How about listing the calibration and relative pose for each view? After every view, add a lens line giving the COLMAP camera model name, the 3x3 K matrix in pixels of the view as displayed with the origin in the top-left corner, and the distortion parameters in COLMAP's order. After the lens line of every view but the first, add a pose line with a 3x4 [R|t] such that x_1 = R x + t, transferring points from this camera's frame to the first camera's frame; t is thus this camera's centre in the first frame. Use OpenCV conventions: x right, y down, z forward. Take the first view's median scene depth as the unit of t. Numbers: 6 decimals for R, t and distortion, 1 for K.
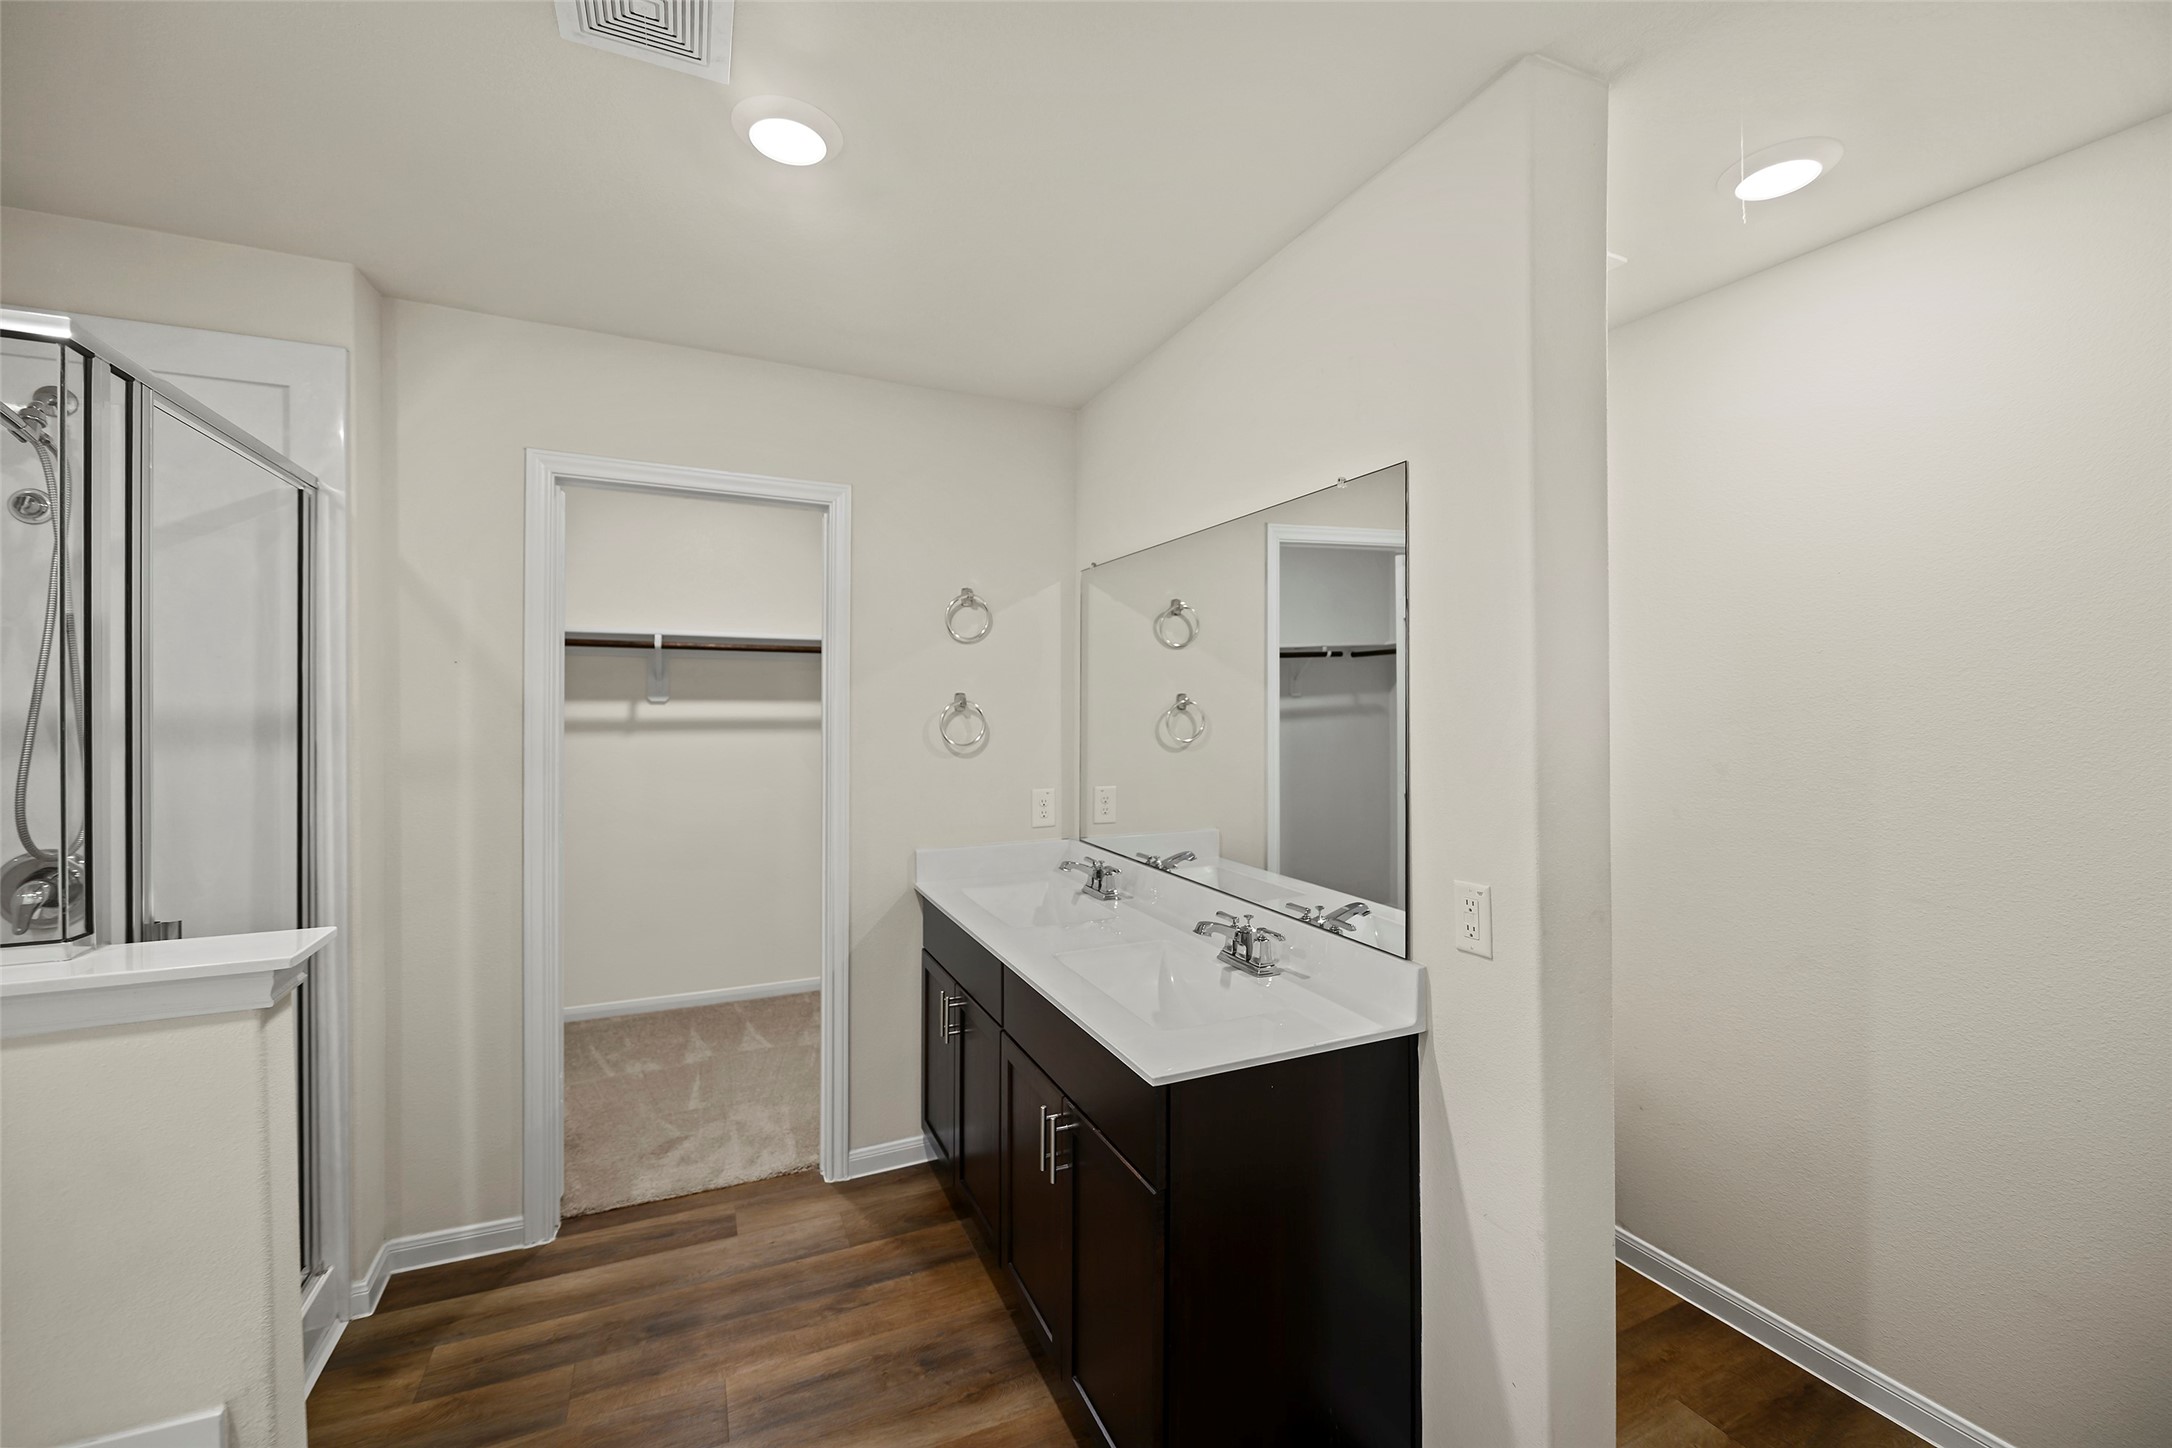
lens RADIAL K [[876.5, 0, 1078.4], [0, 876.5, 713.1], [0, 0, 1]] dist [-0.001906, -0.000068]
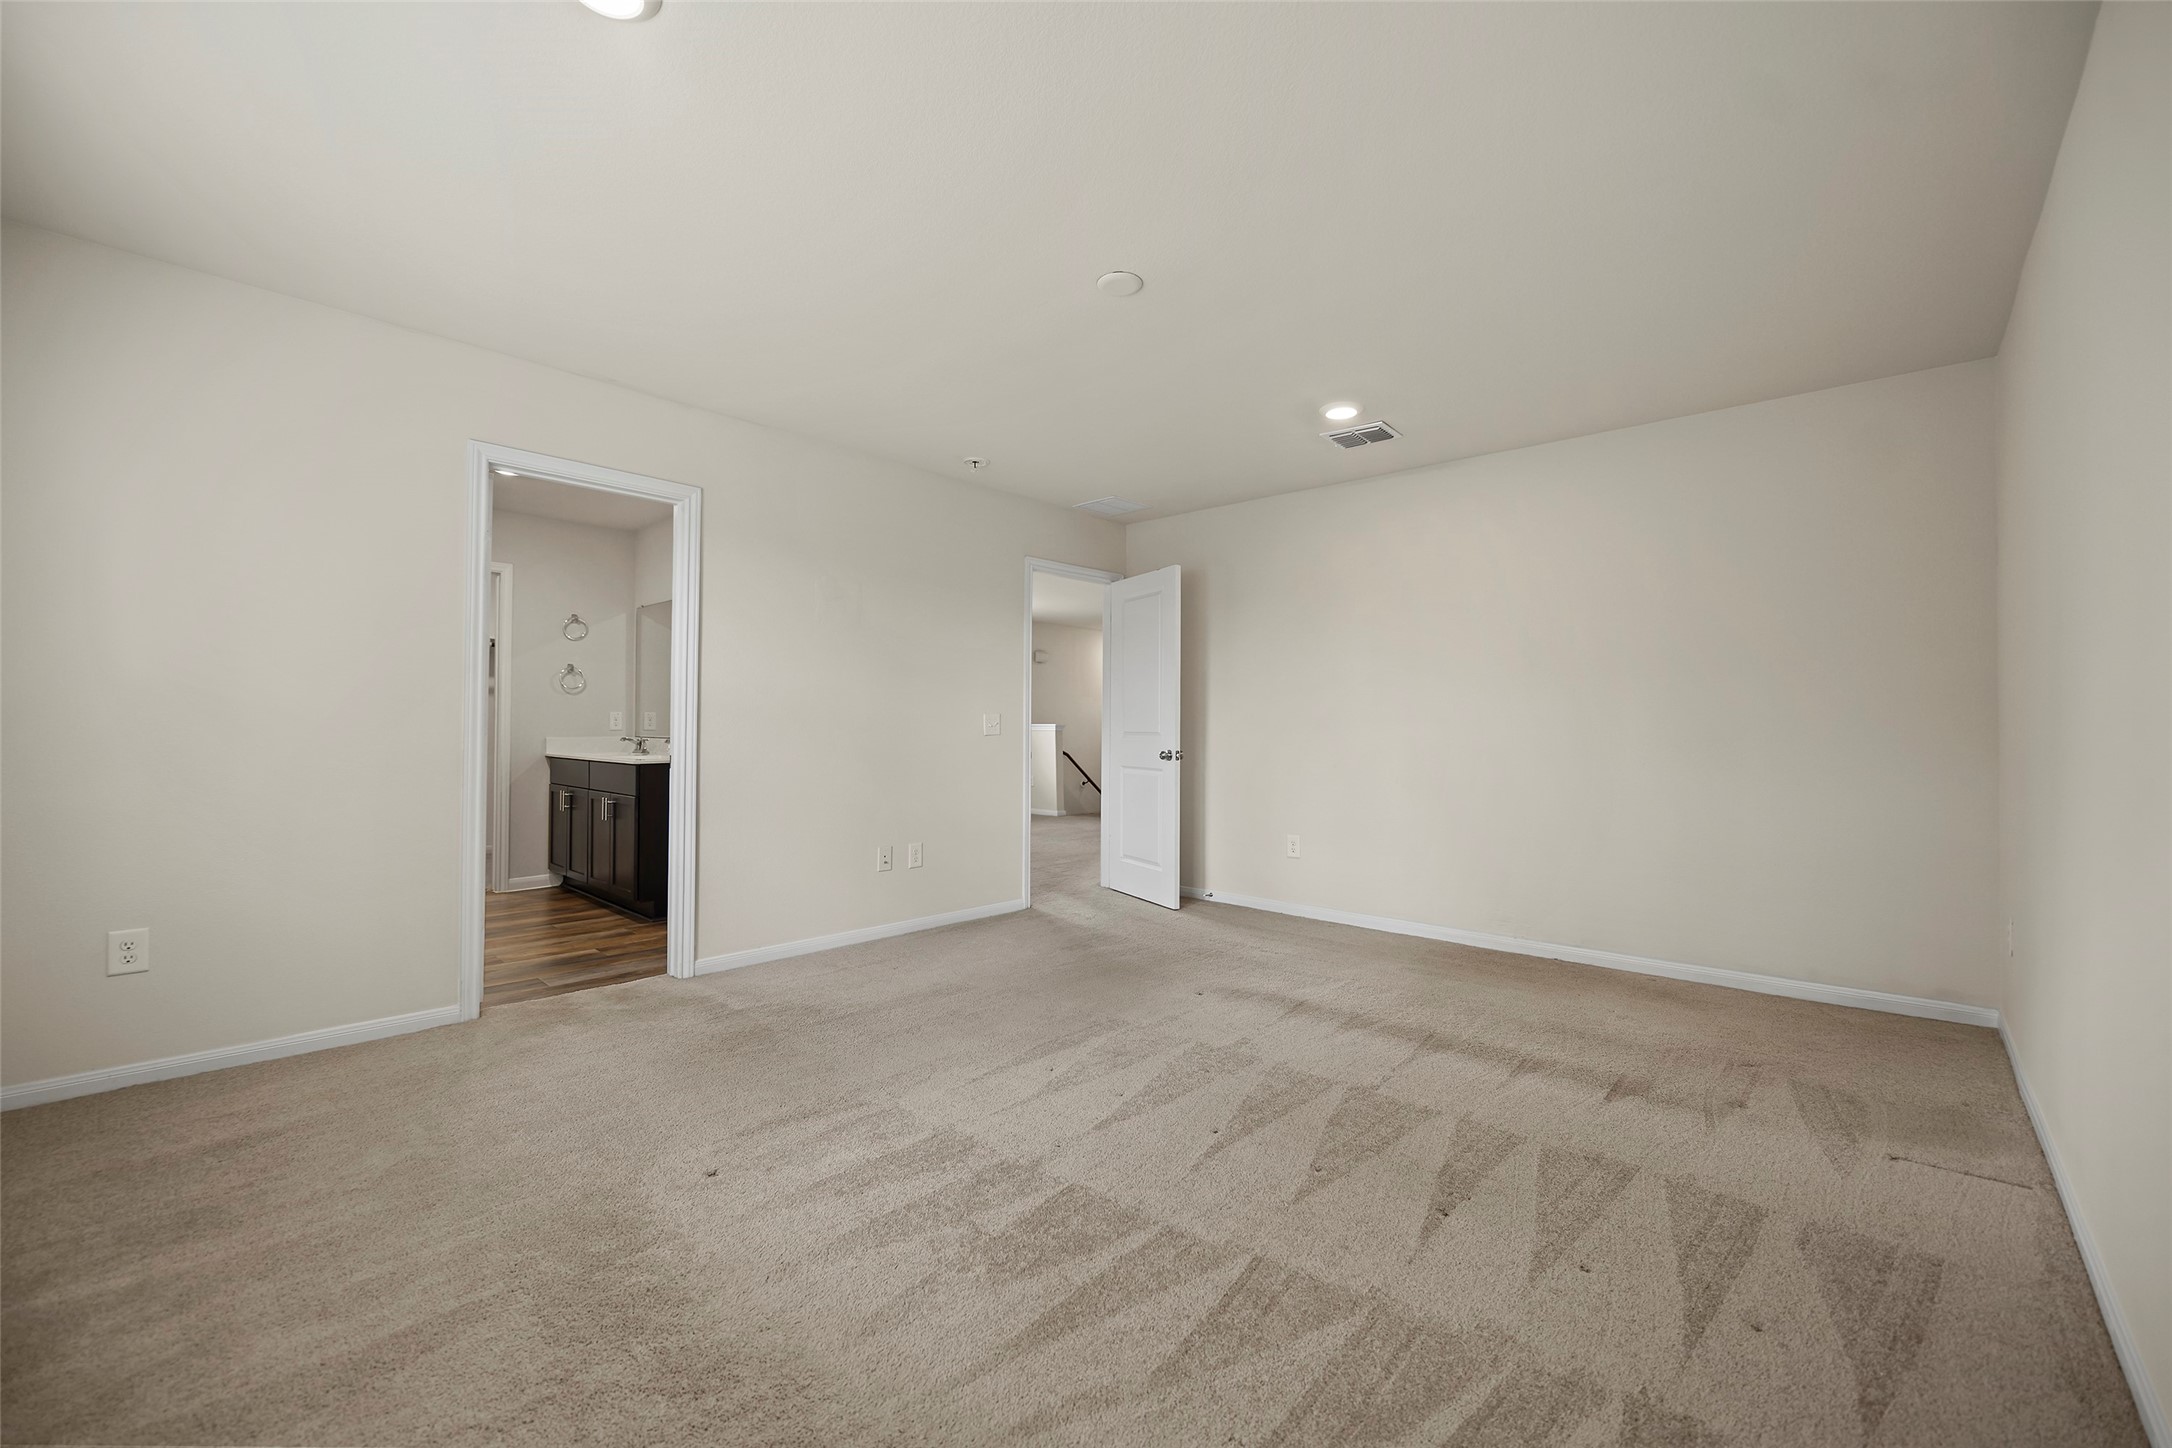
lens RADIAL K [[876.5, 0, 1092.6], [0, 876.5, 726.0], [0, 0, 1]] dist [-0.001906, -0.000068]
pose [[0.916835, 0.004903, 0.399235, 0.215106], [-0.000008, 0.999925, -0.012262, 0.186129], [-0.399265, 0.011239, 0.916767, -1.743877]]
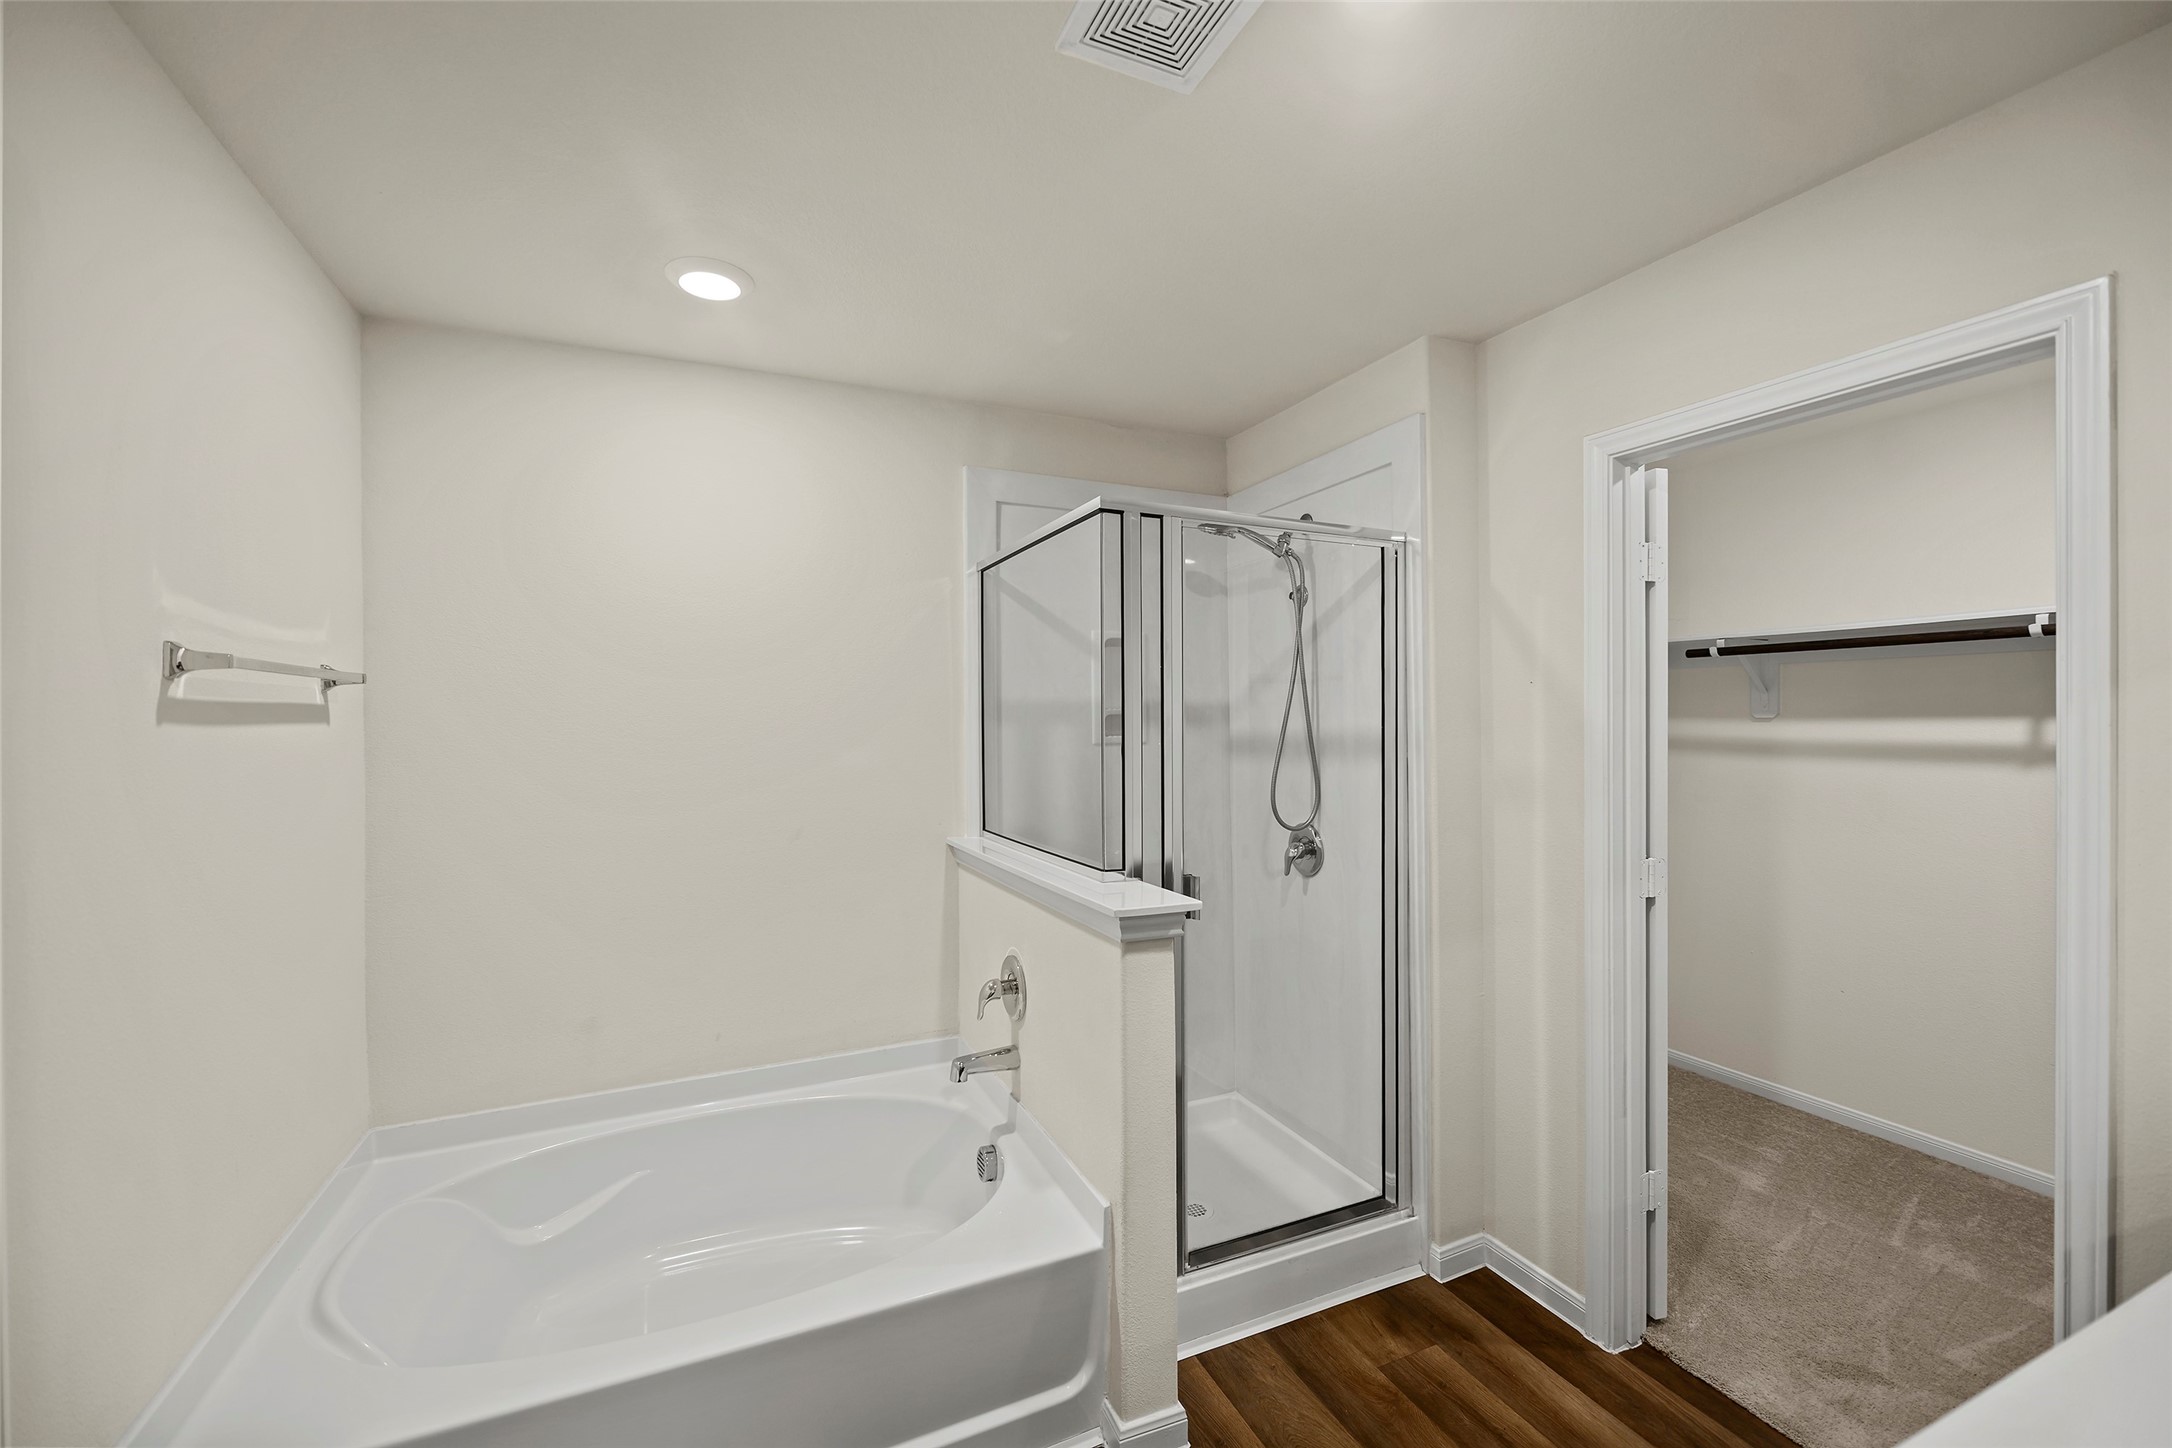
lens RADIAL K [[876.5, 0, 1081.3], [0, 876.5, 726.1], [0, 0, 1]] dist [-0.001906, -0.000068]
pose [[0.002852, -0.000952, -0.999995, 0.262275], [-0.004129, 0.999991, -0.000964, -0.006834], [0.999987, 0.004132, 0.002848, 0.493386]]
